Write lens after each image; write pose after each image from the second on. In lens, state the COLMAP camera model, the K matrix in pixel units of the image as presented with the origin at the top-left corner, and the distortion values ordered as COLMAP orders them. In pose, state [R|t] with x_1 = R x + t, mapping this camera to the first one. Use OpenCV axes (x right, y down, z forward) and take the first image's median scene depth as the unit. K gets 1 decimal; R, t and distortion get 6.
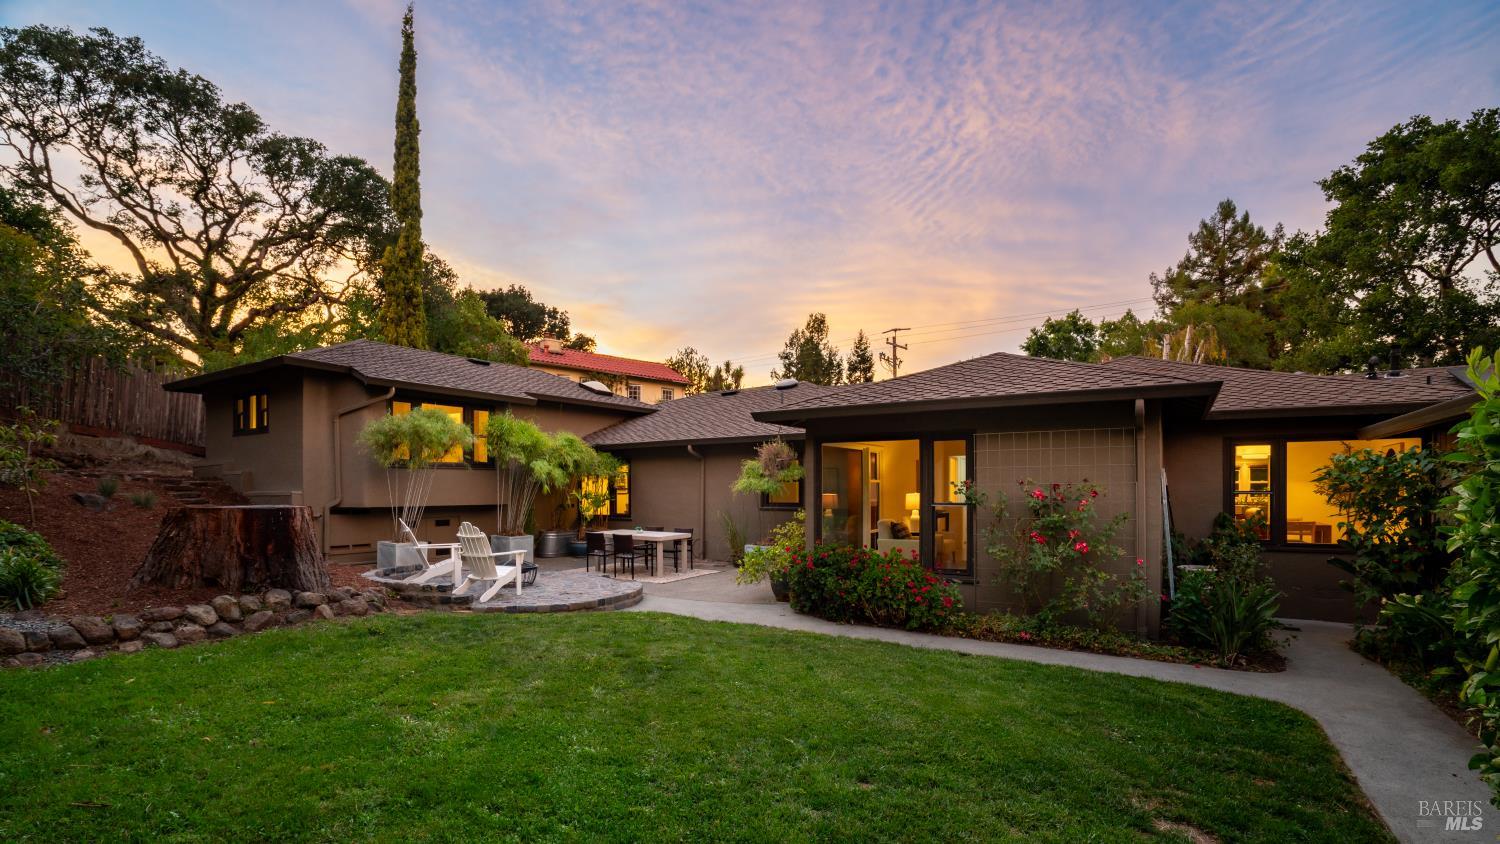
lens RADIAL K [[682.2, 0, 733.6], [0, 682.2, 509.0], [0, 0, 1]] dist [-0.050972, 0.015160]
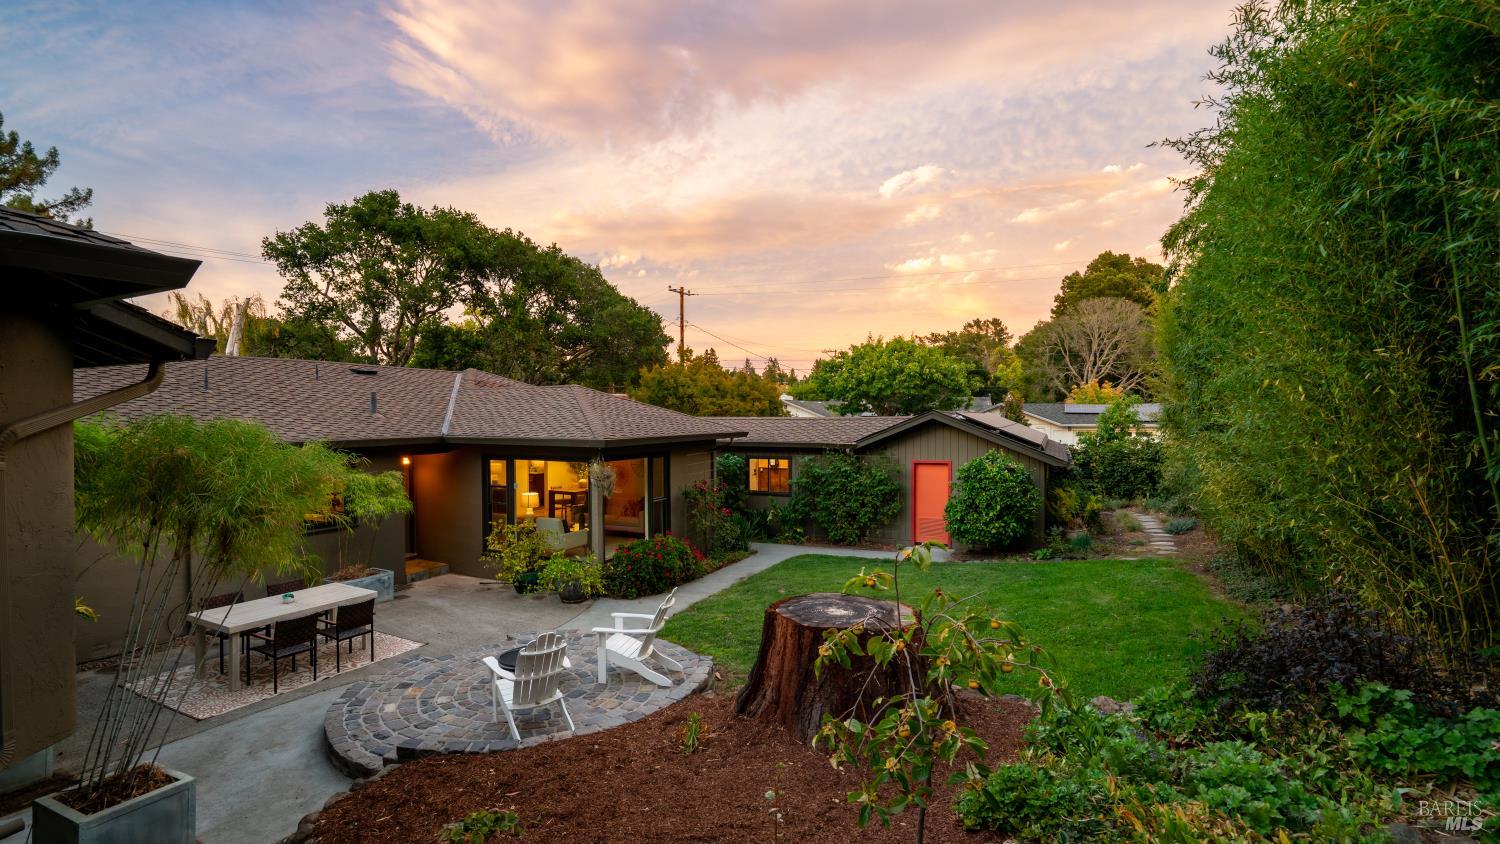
lens RADIAL K [[693.8, 0, 742.2], [0, 693.8, 418.5], [0, 0, 1]] dist [-0.054568, 0.021200]
pose [[-0.129135, -0.008751, 0.991588, -0.668245], [0.033017, 0.999369, 0.013119, -0.106668], [-0.991077, 0.034433, -0.128765, 0.533687]]
